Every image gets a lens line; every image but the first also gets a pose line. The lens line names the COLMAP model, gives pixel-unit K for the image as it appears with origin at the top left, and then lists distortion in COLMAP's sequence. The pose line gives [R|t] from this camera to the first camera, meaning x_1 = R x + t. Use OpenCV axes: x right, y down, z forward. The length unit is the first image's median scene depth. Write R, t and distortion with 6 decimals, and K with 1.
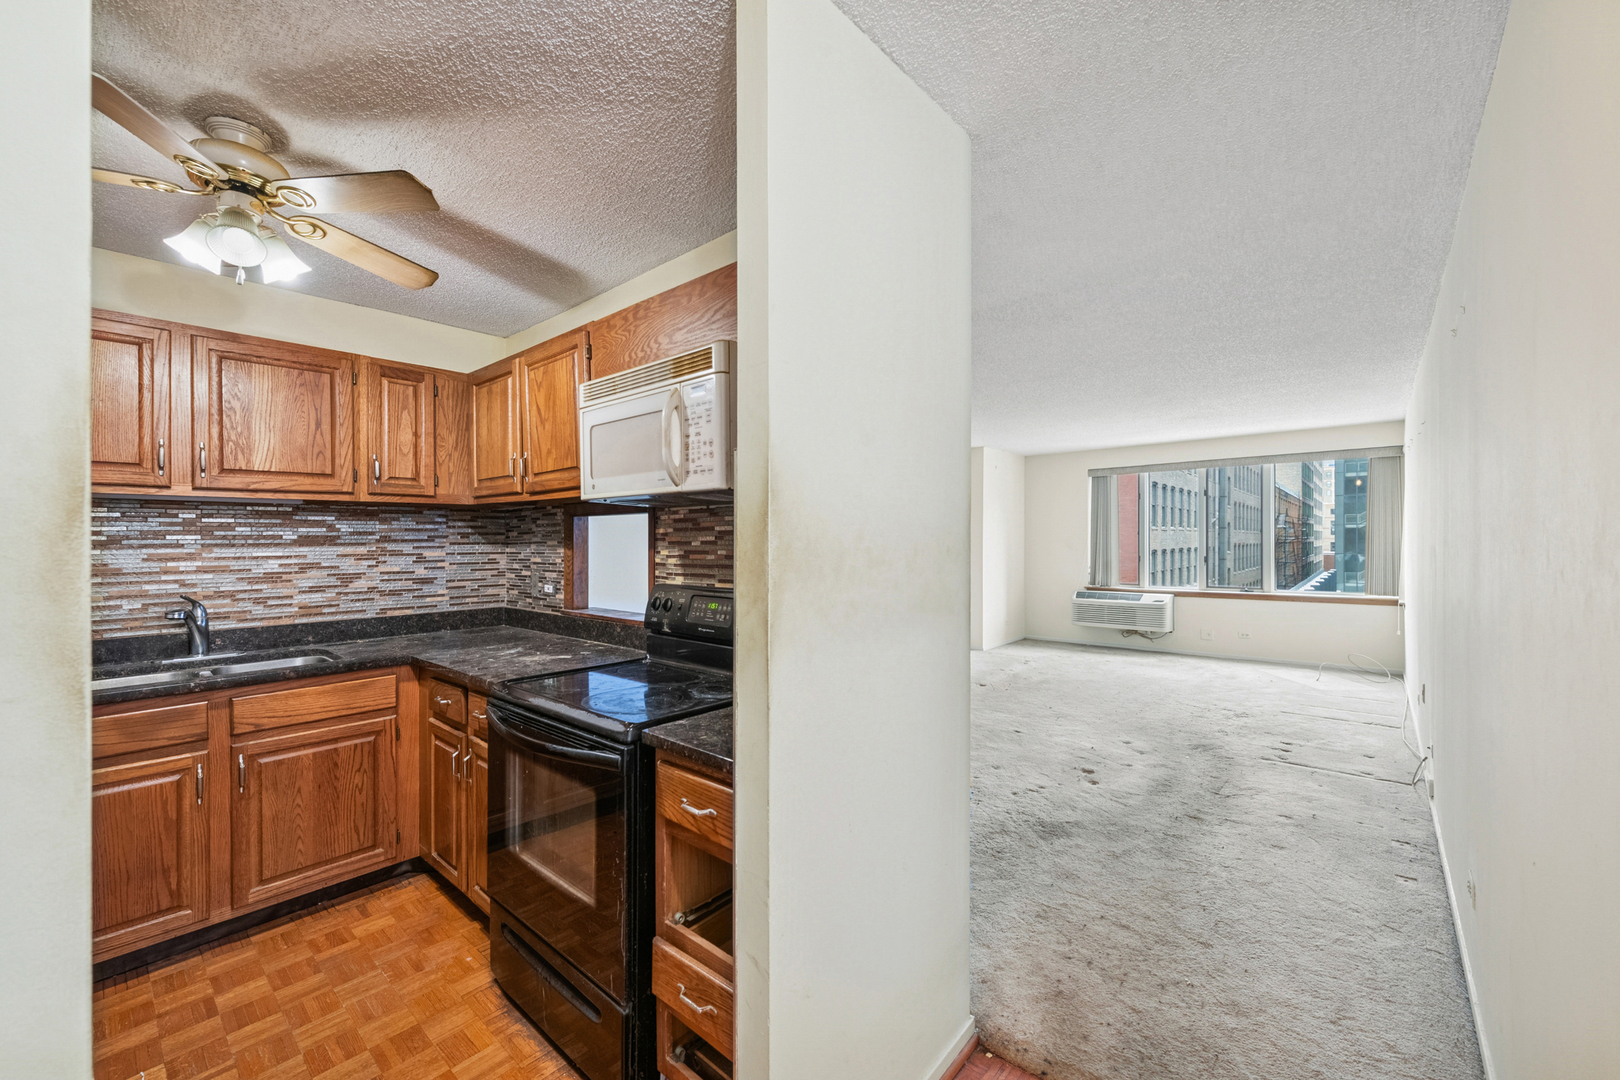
lens RADIAL K [[650.7, 0, 807.8], [0, 650.7, 541.5], [0, 0, 1]] dist [0.009240, -0.001994]
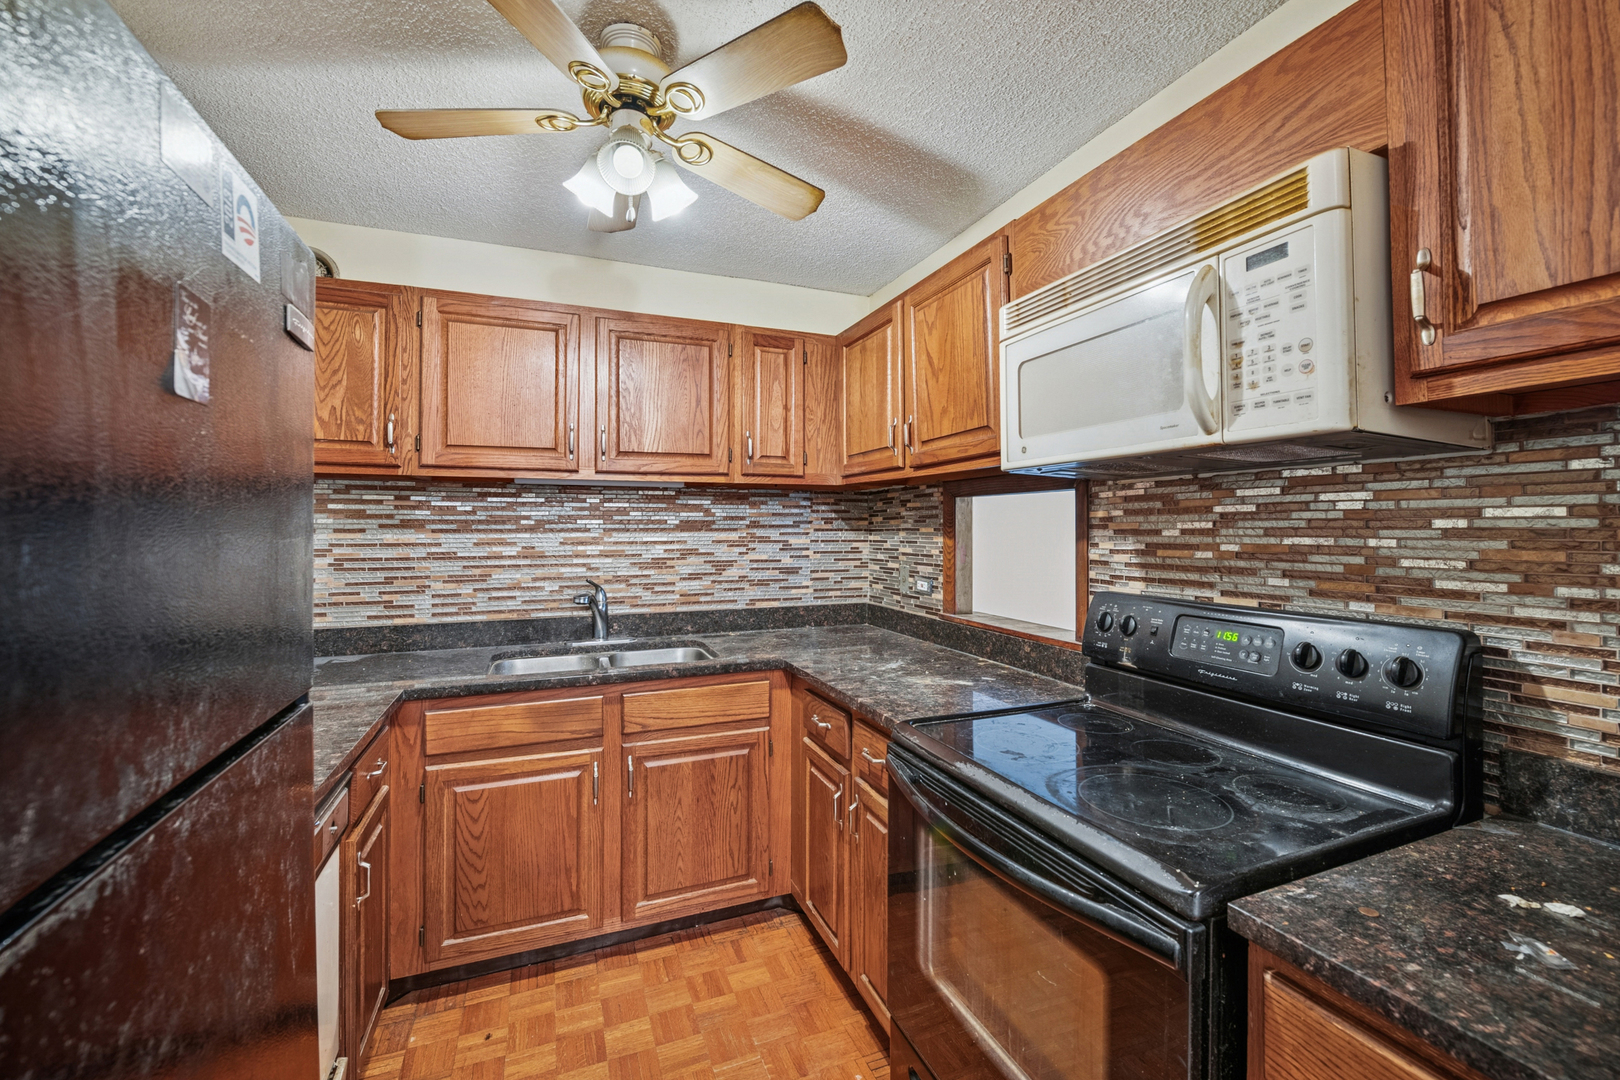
lens RADIAL K [[650.7, 0, 806.3], [0, 650.7, 524.1], [0, 0, 1]] dist [0.009240, -0.001994]
pose [[0.893989, 0.003704, -0.448073, -0.213959], [-0.006596, 0.999966, -0.004895, -0.000169], [0.448040, 0.007332, 0.893983, 0.264391]]
